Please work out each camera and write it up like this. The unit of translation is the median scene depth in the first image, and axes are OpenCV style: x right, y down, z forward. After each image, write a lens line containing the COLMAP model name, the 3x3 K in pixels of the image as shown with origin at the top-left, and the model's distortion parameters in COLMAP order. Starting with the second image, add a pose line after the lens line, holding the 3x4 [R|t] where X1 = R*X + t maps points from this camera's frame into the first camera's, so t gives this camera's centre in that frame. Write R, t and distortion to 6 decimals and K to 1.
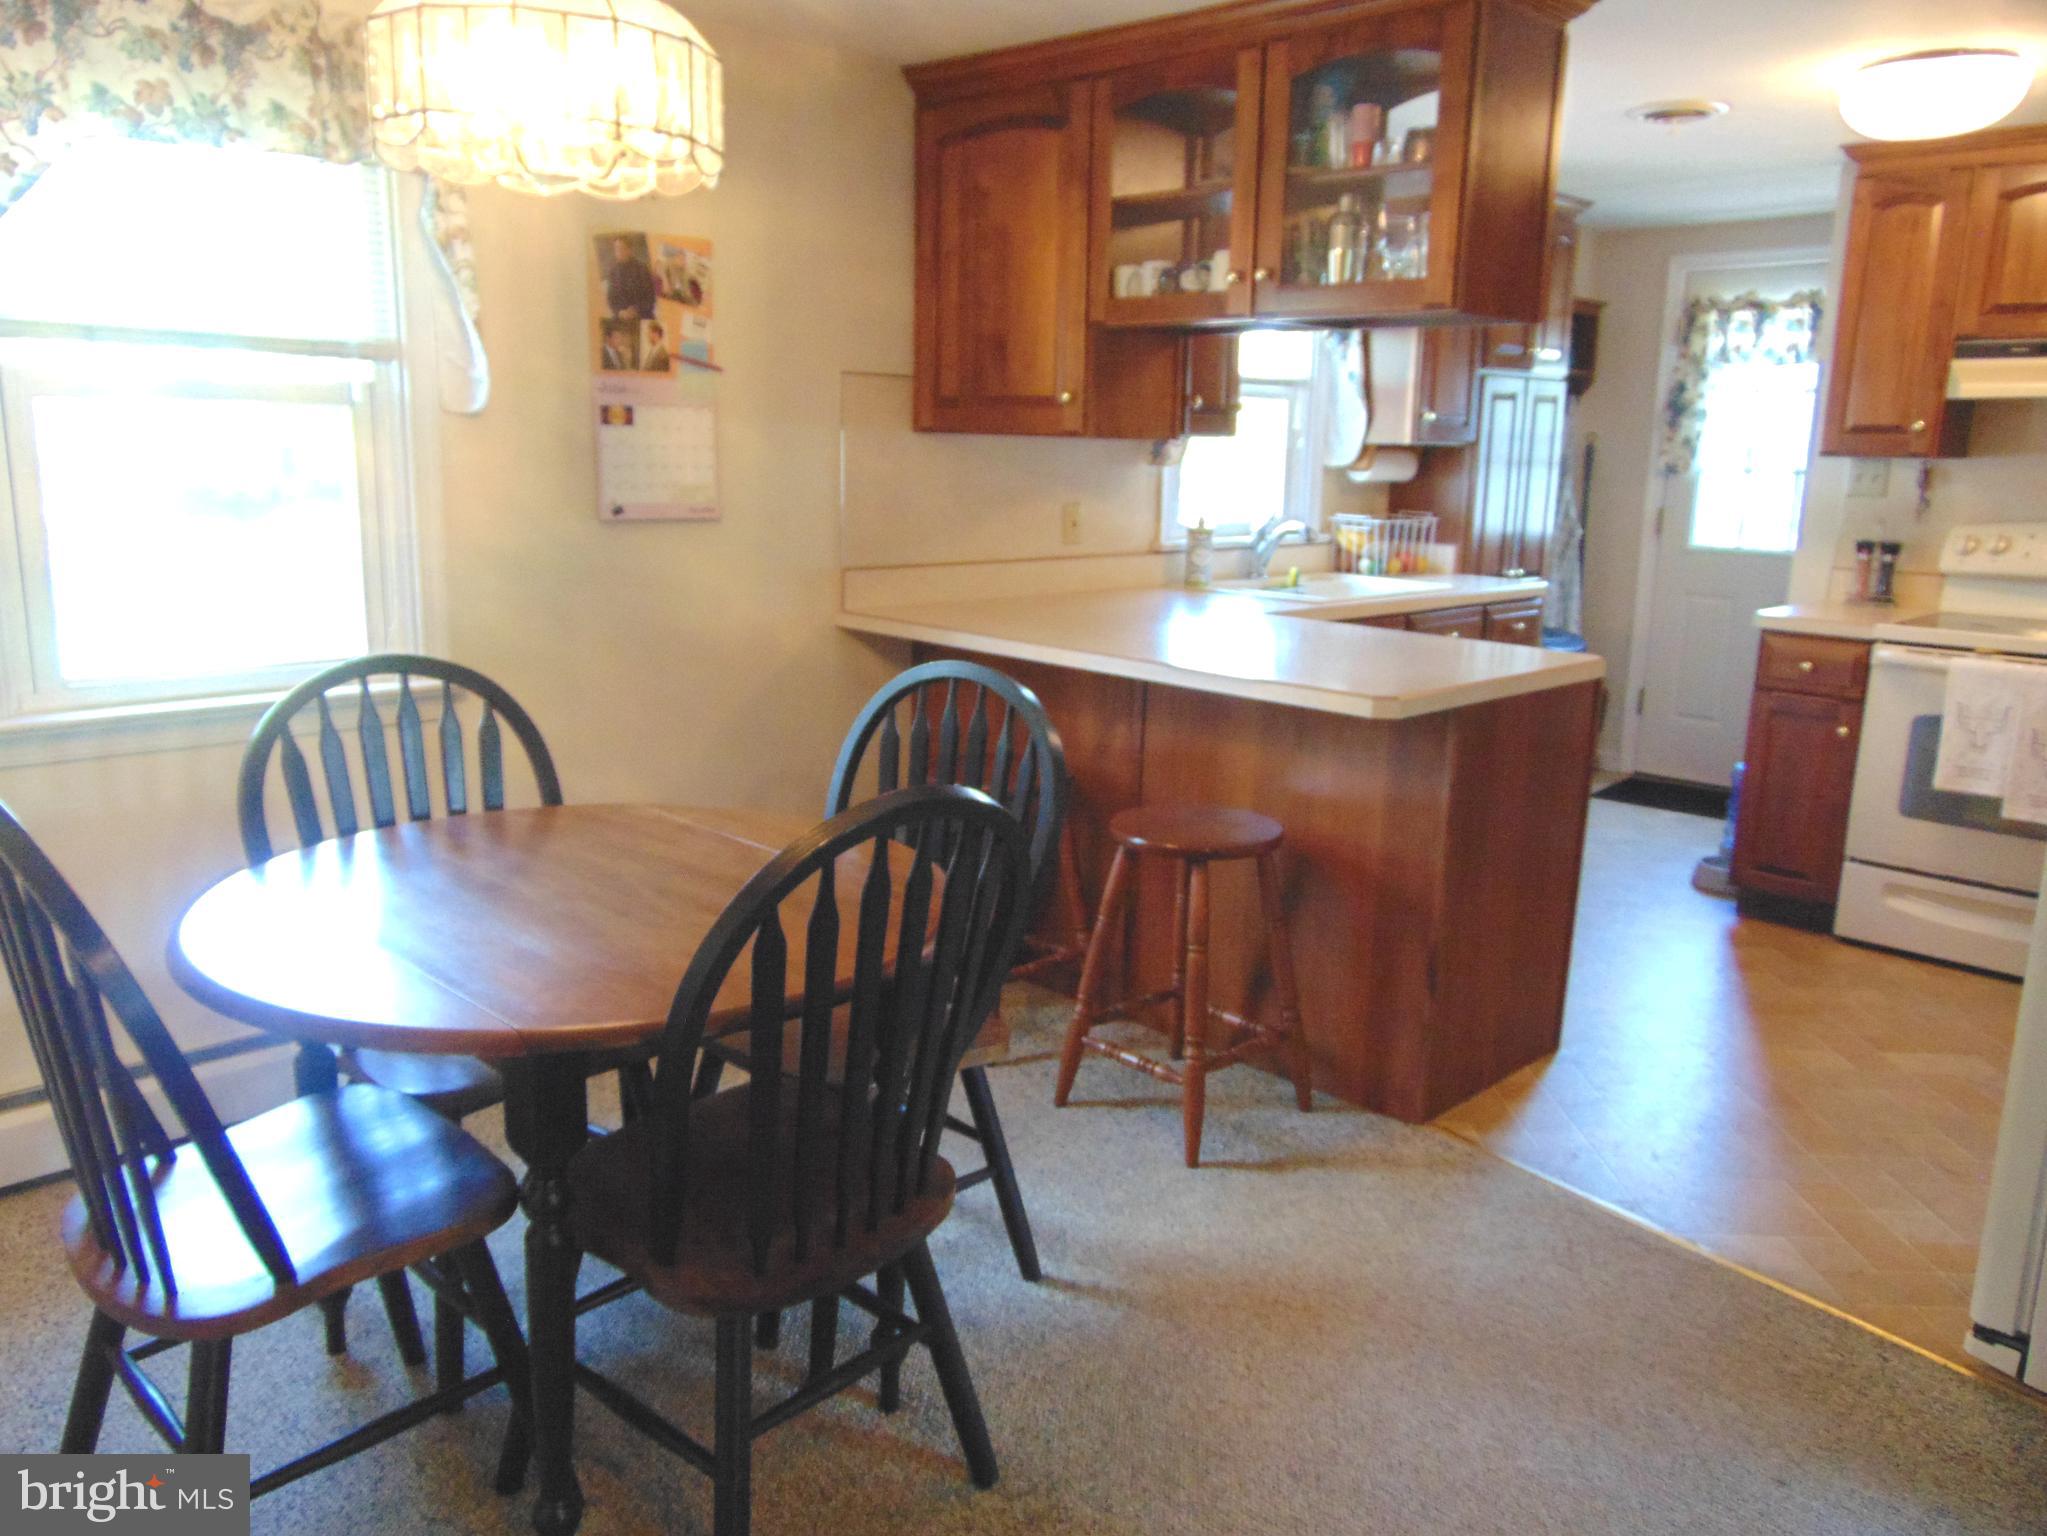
lens RADIAL K [[1538.7, 0, 1030.8], [0, 1538.7, 773.4], [0, 0, 1]] dist [-0.018183, 0.055875]
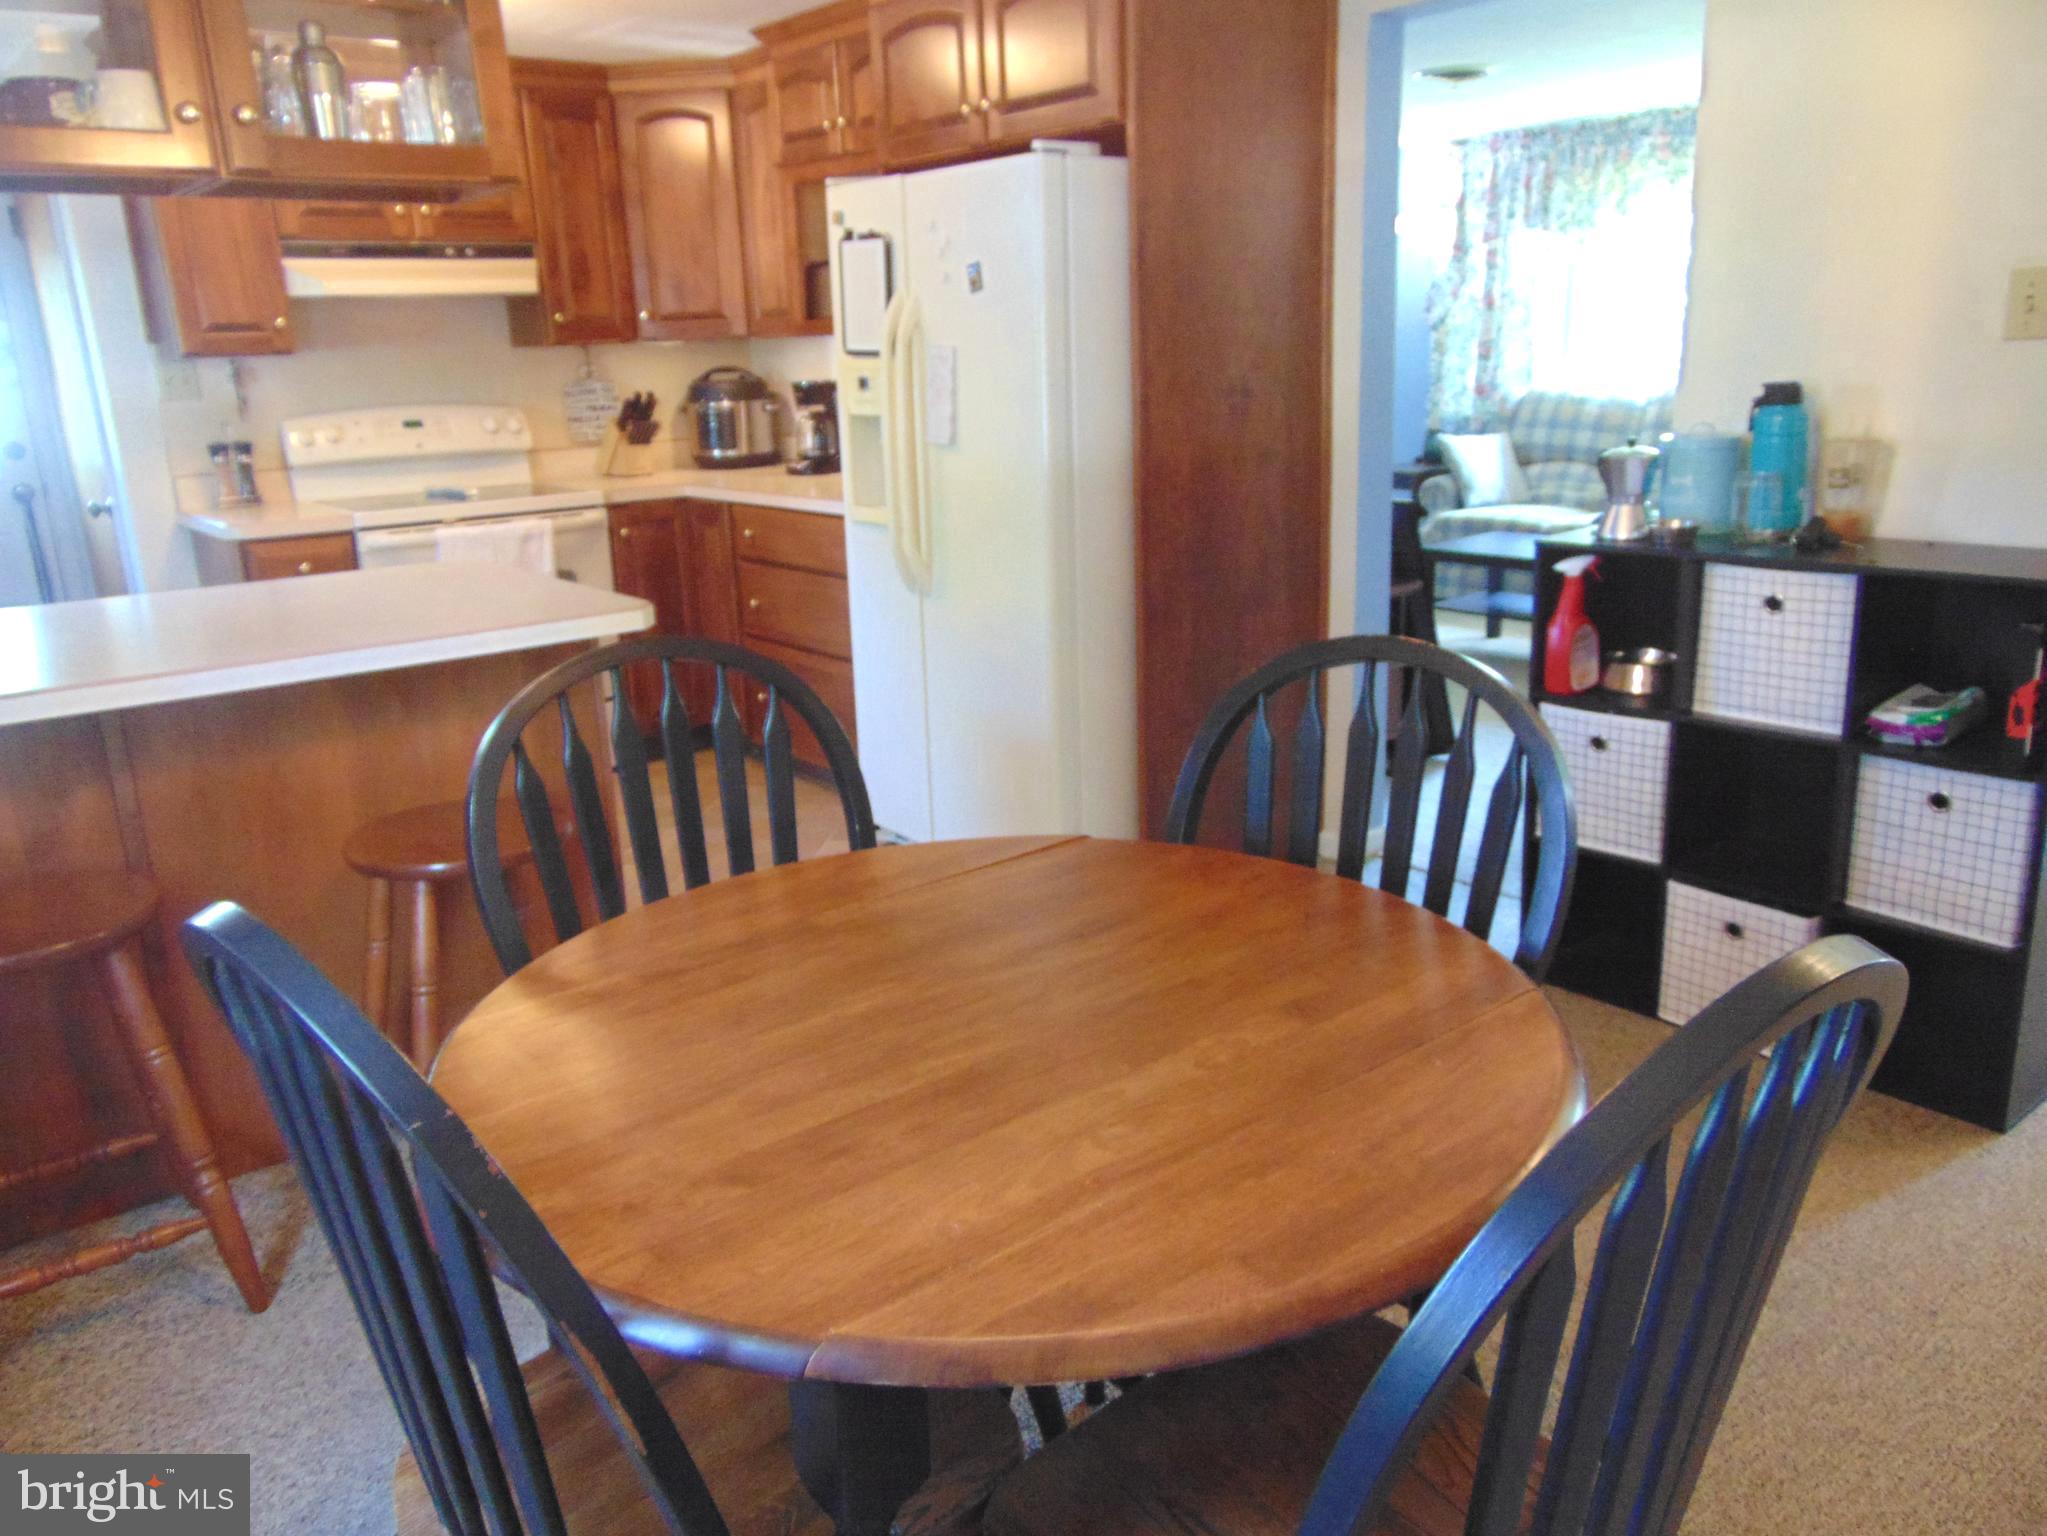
lens RADIAL K [[1538.7, 0, 1028.7], [0, 1538.7, 768.9], [0, 0, 1]] dist [-0.018183, 0.055875]
pose [[0.100782, -0.293374, 0.950671, -0.431042], [0.250356, 0.932266, 0.261154, -0.089647], [-0.962894, 0.211686, 0.167404, 0.402651]]
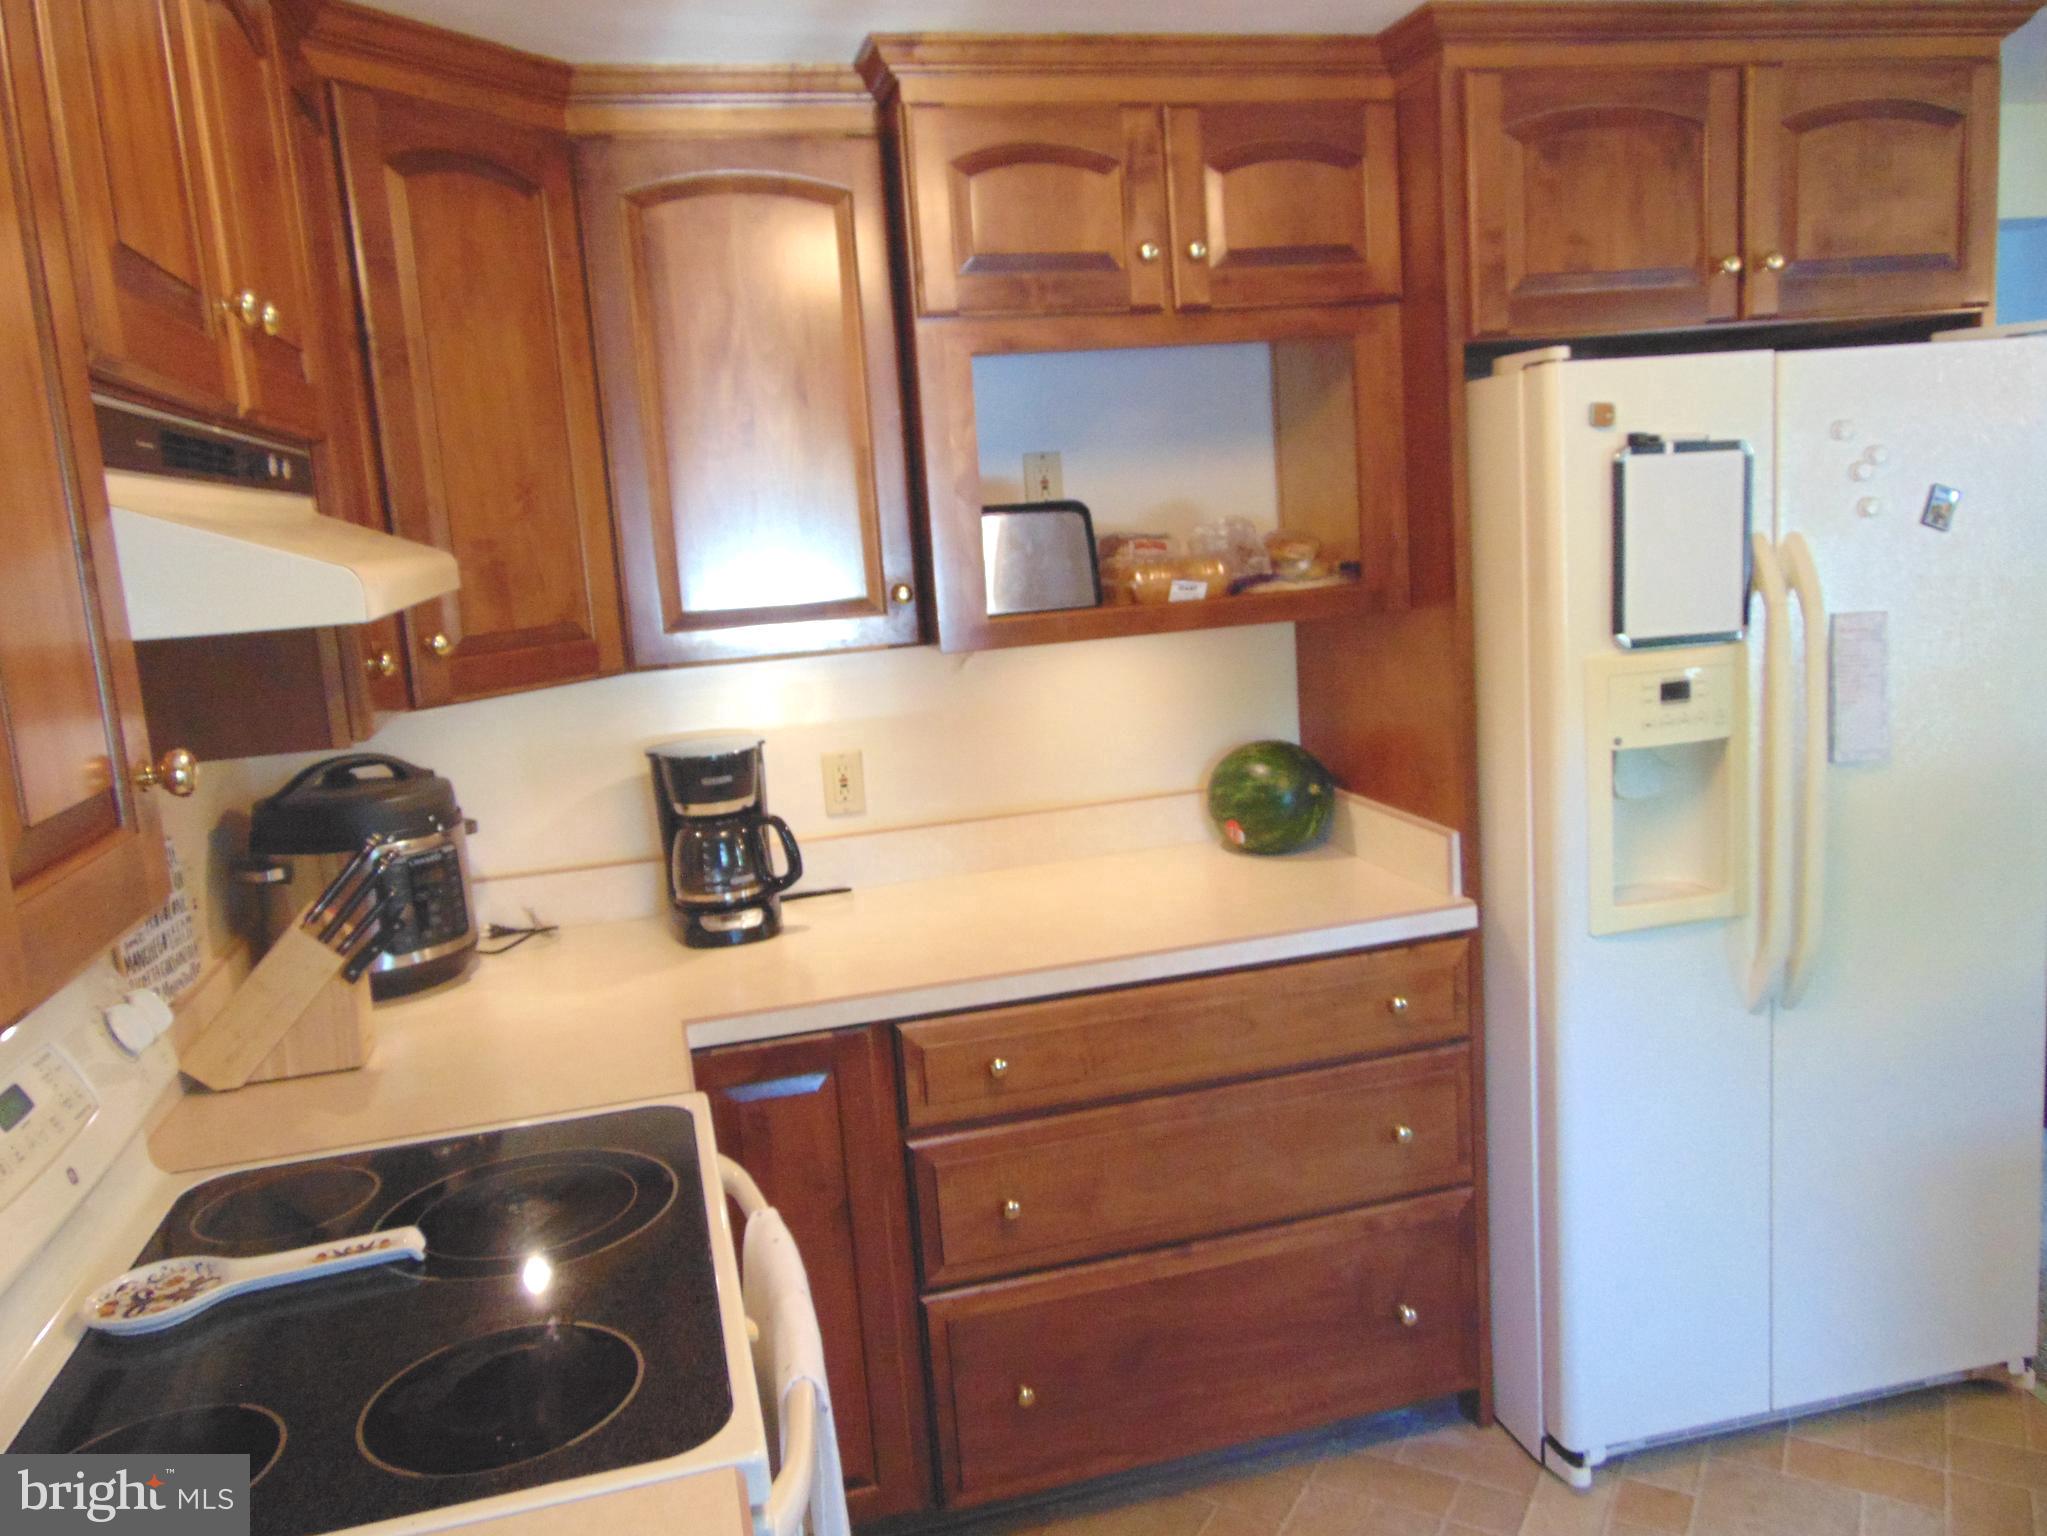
lens RADIAL K [[1538.7, 0, 1022.8], [0, 1538.7, 774.4], [0, 0, 1]] dist [-0.018183, 0.055875]
pose [[-0.853807, -0.044767, 0.518661, 0.364539], [0.167543, 0.919660, 0.355183, -0.275745], [-0.492892, 0.390155, -0.777712, 1.087598]]
